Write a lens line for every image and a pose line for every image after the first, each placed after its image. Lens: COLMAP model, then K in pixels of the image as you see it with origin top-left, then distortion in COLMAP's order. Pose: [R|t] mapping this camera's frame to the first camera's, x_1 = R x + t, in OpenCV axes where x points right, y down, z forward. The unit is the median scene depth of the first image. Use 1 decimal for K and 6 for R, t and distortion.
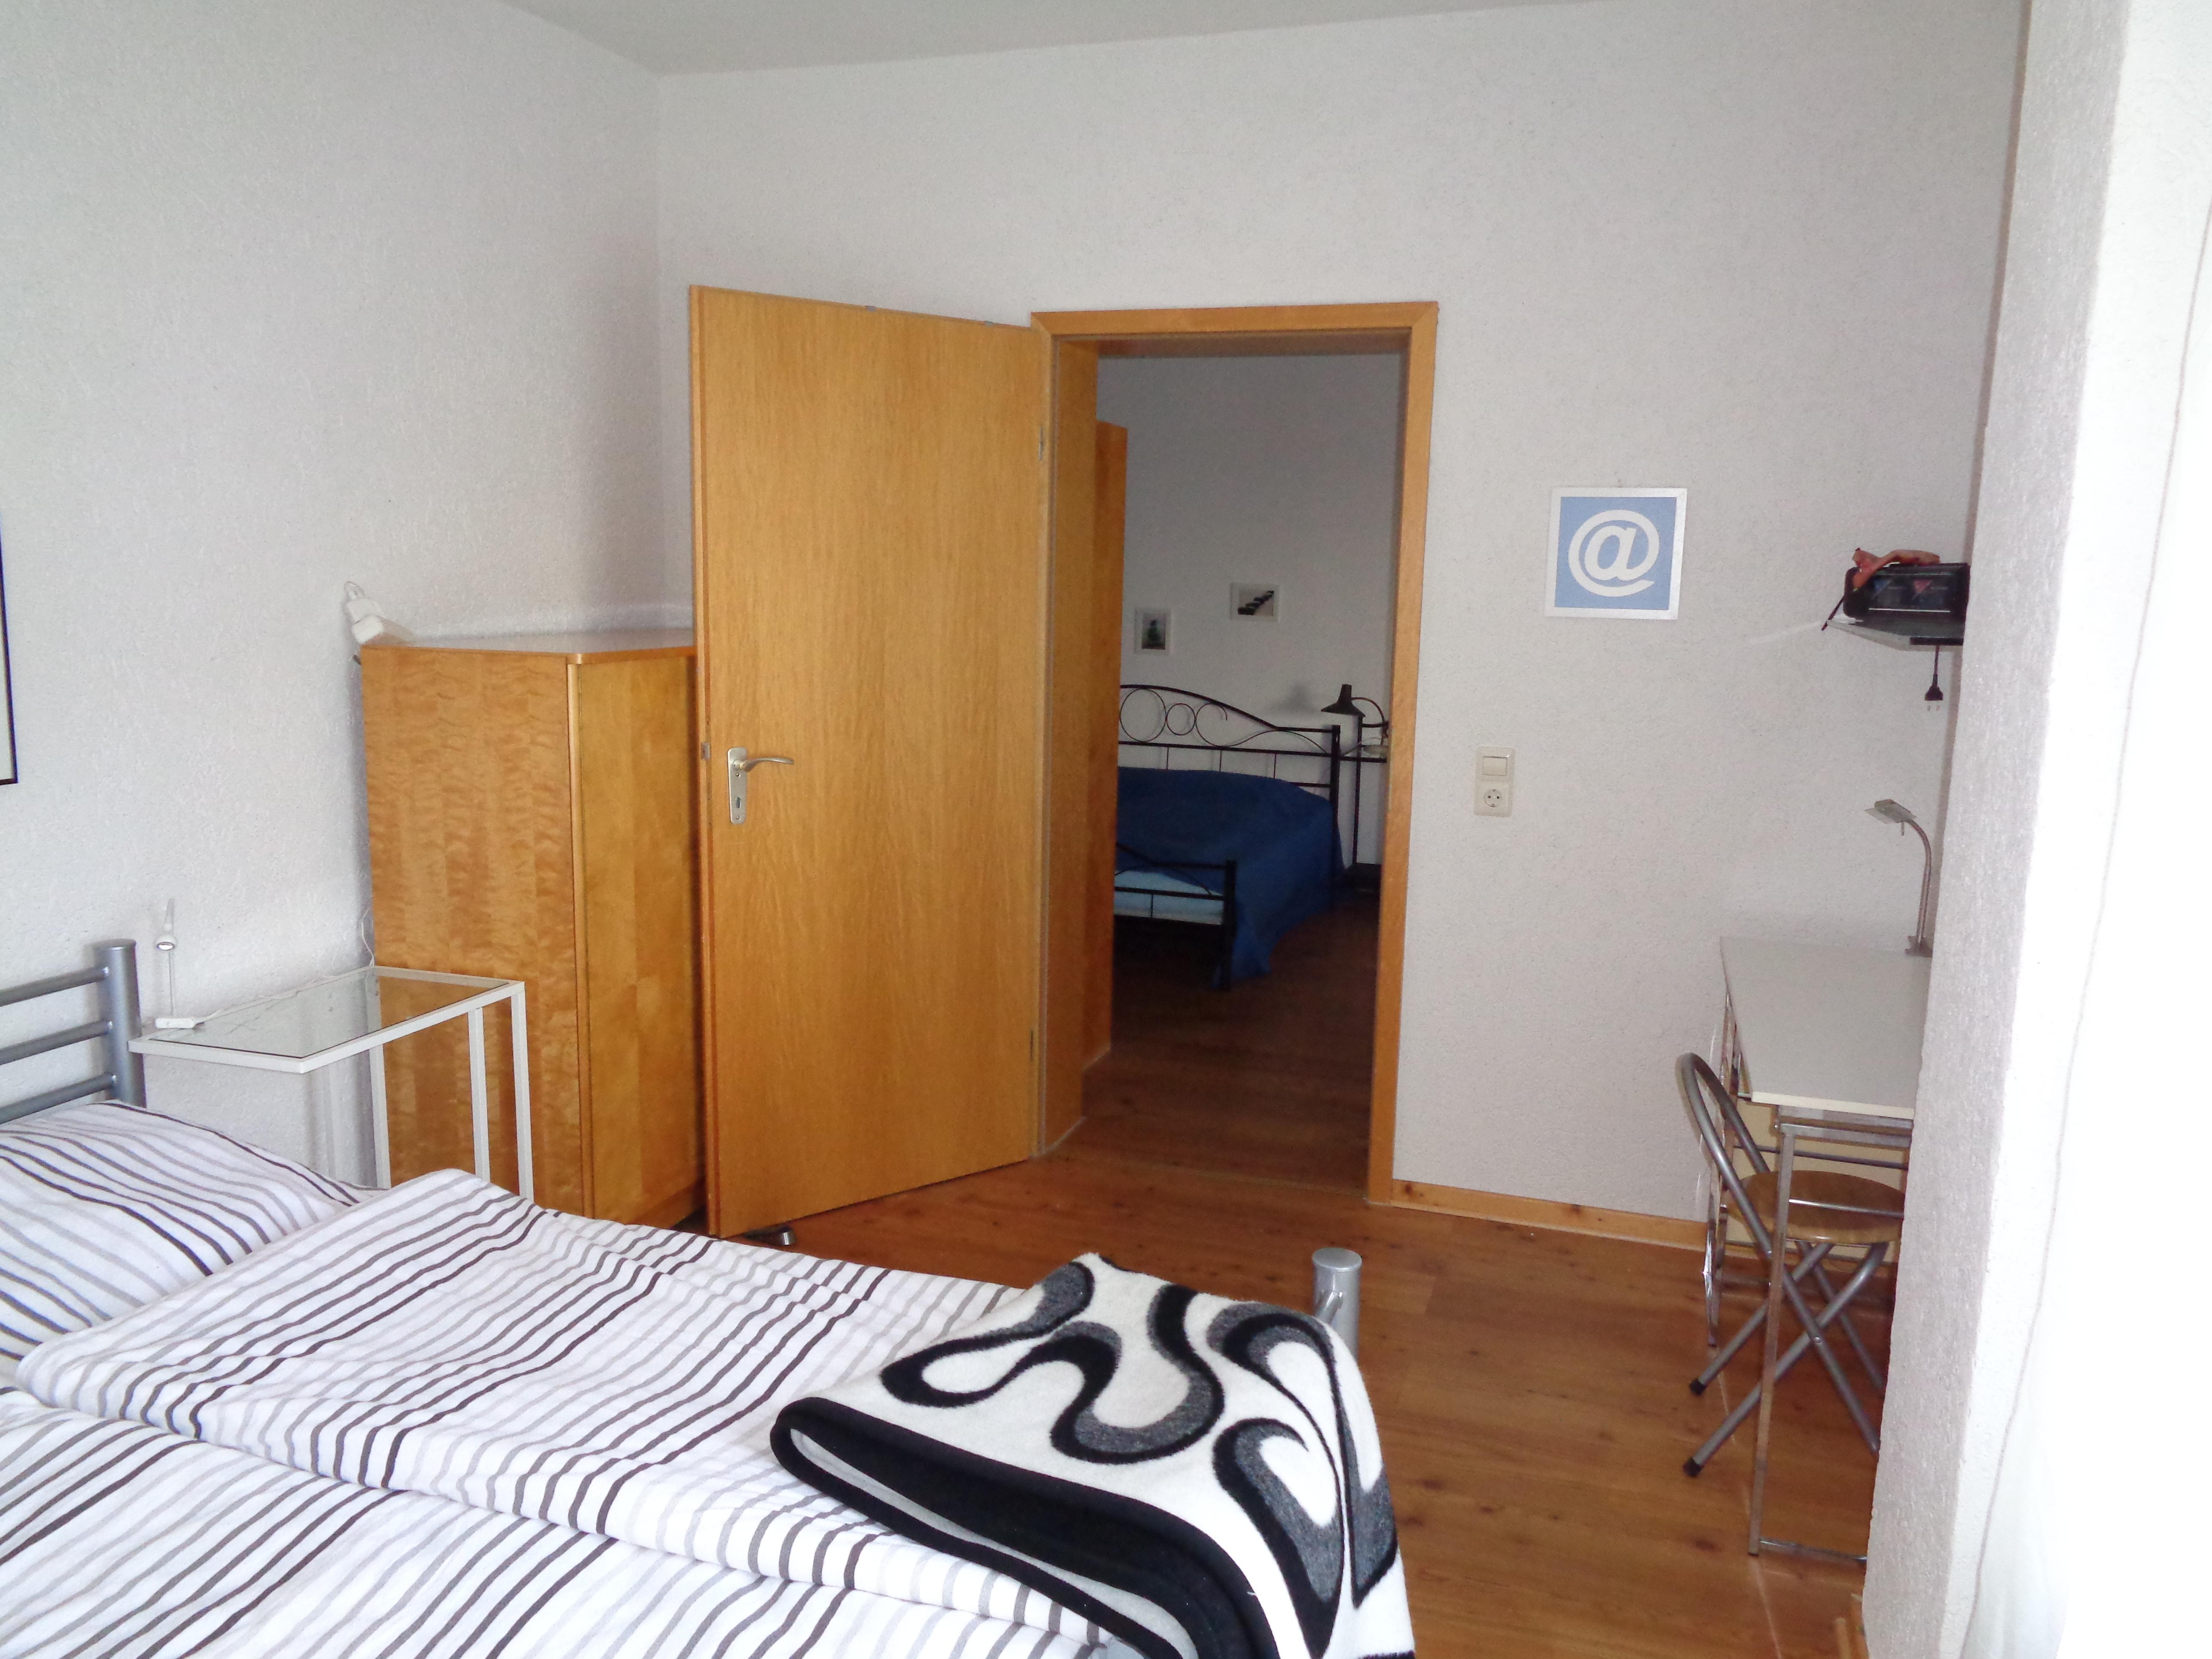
lens RADIAL K [[1638.6, 0, 1108.3], [0, 1638.6, 831.0], [0, 0, 1]] dist [0.011575, 0.000394]
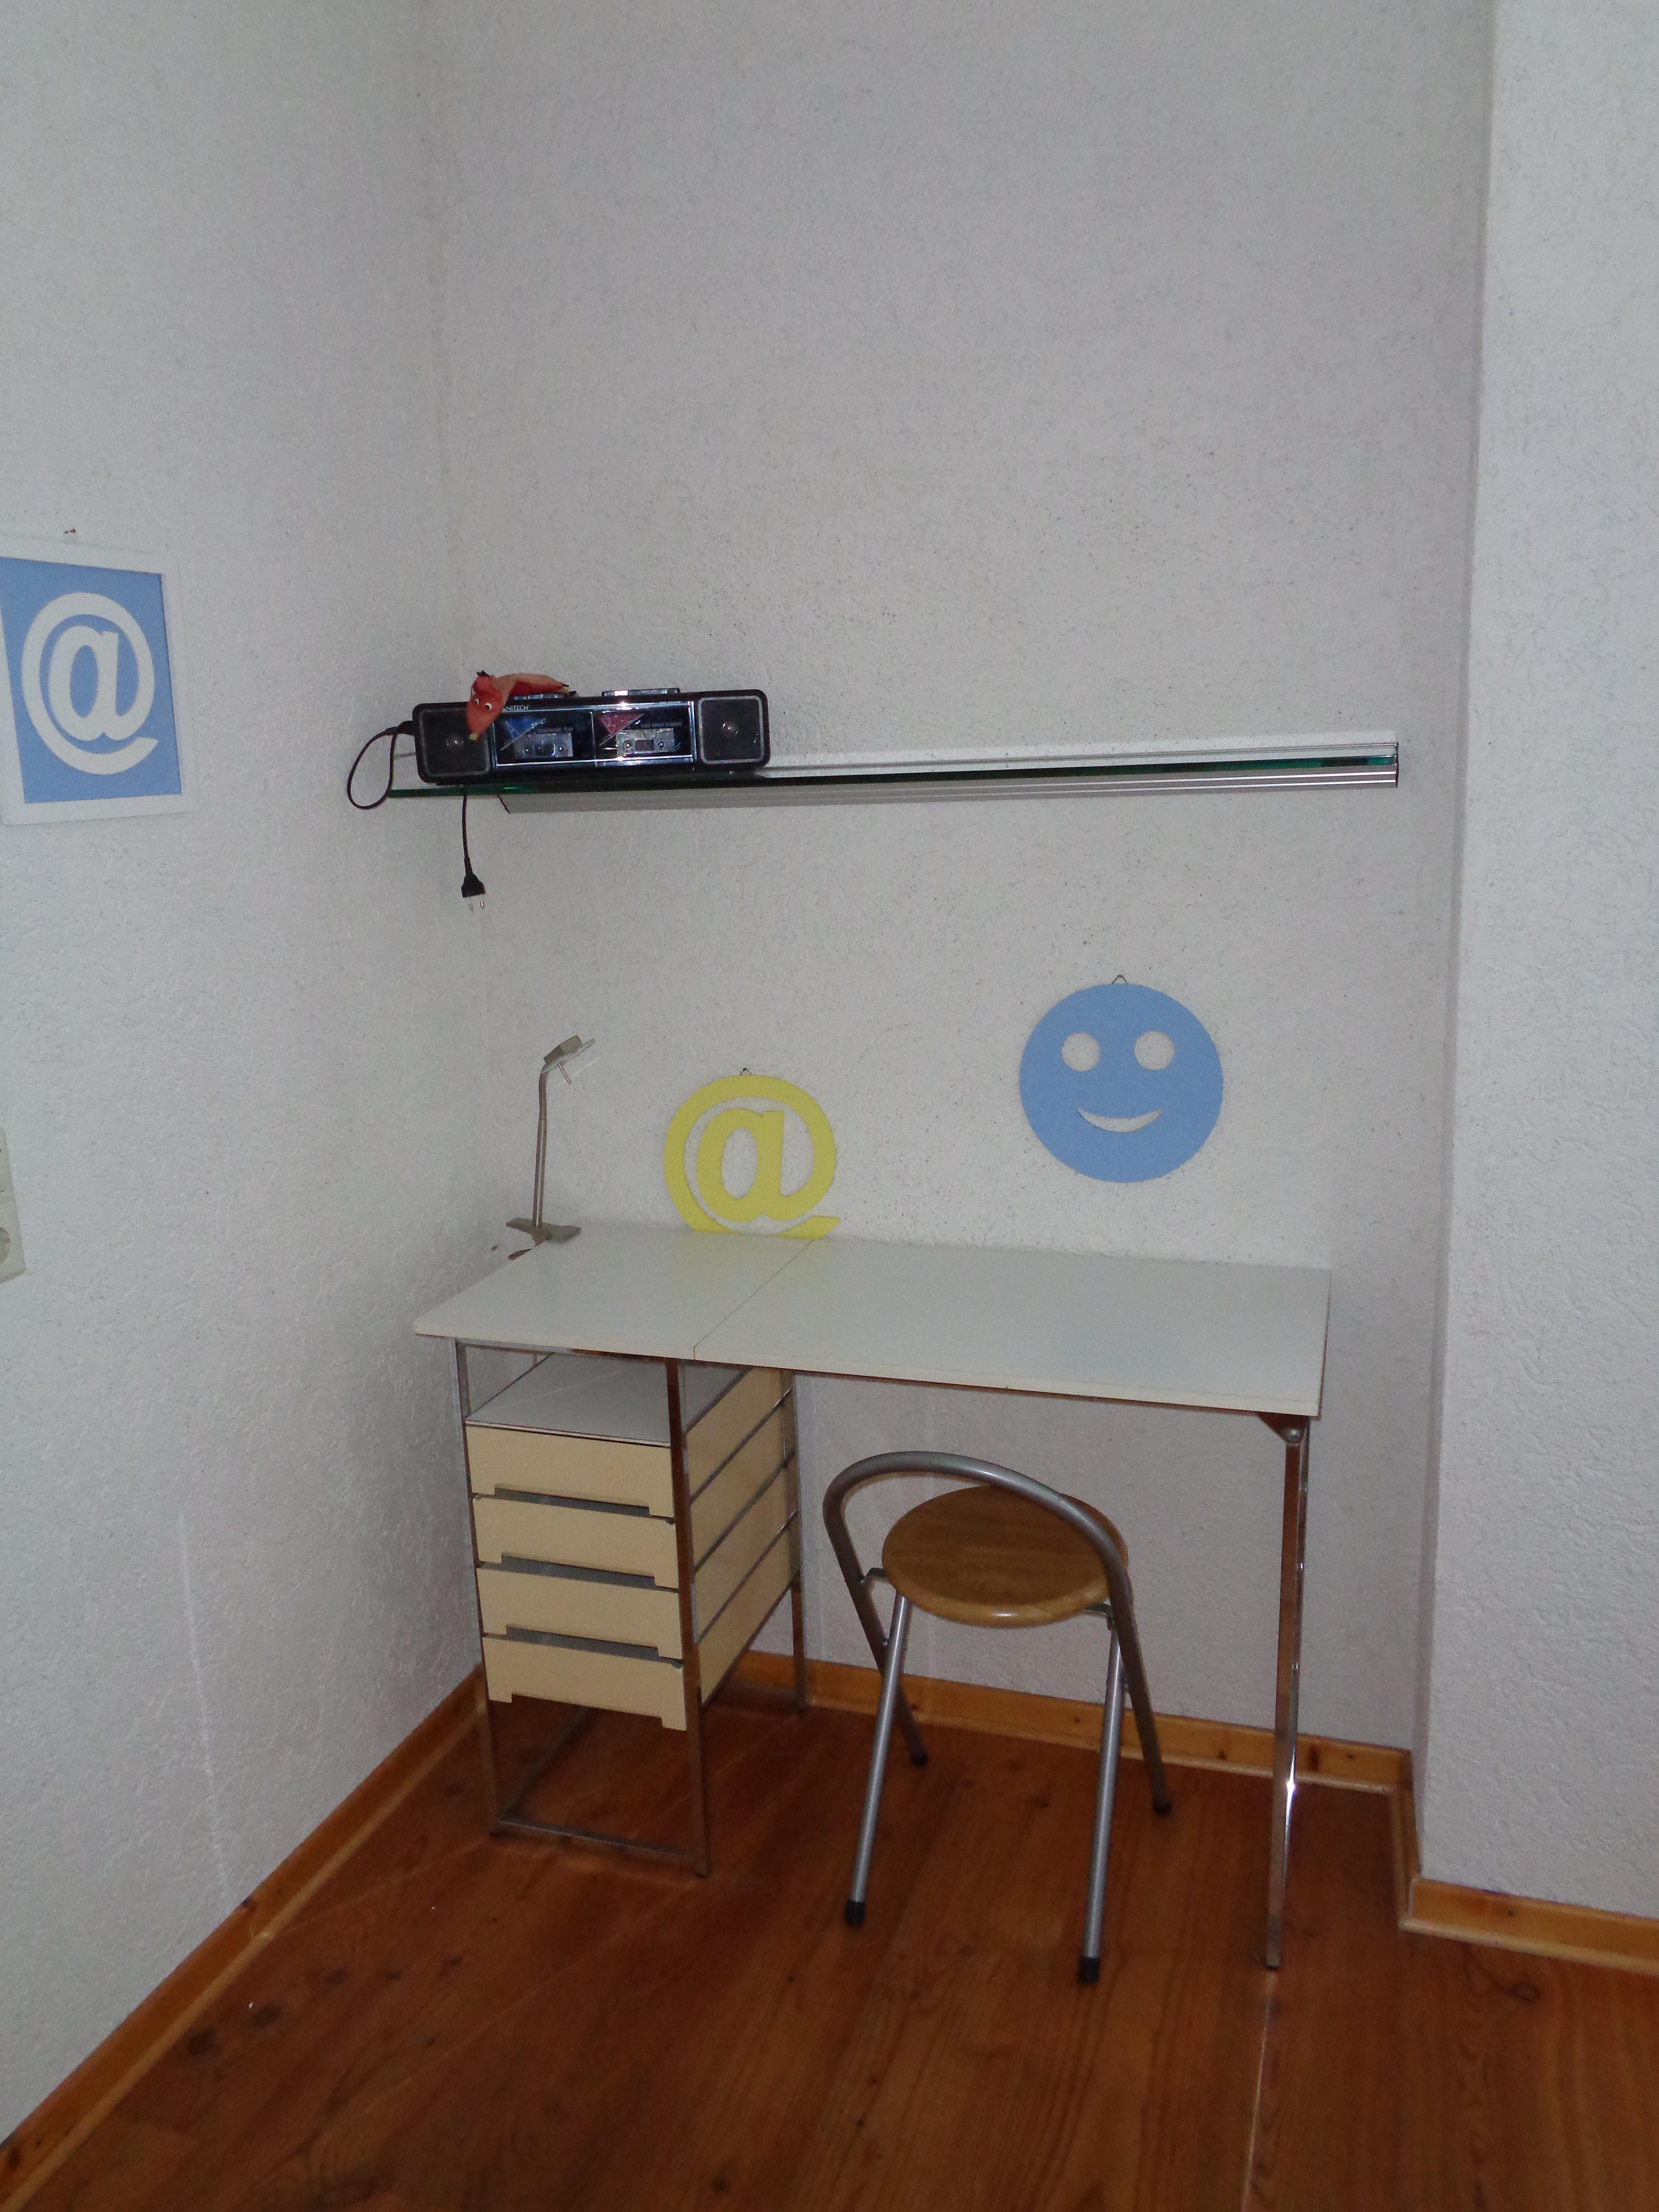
lens RADIAL K [[1638.6, 0, 829.2], [0, 1638.6, 1104.3], [0, 0, 1]] dist [0.011575, 0.000394]
pose [[0.010872, -0.243227, 0.969908, -0.191523], [0.195319, 0.951798, 0.236496, -0.123723], [-0.980679, 0.186870, 0.057855, 0.783640]]
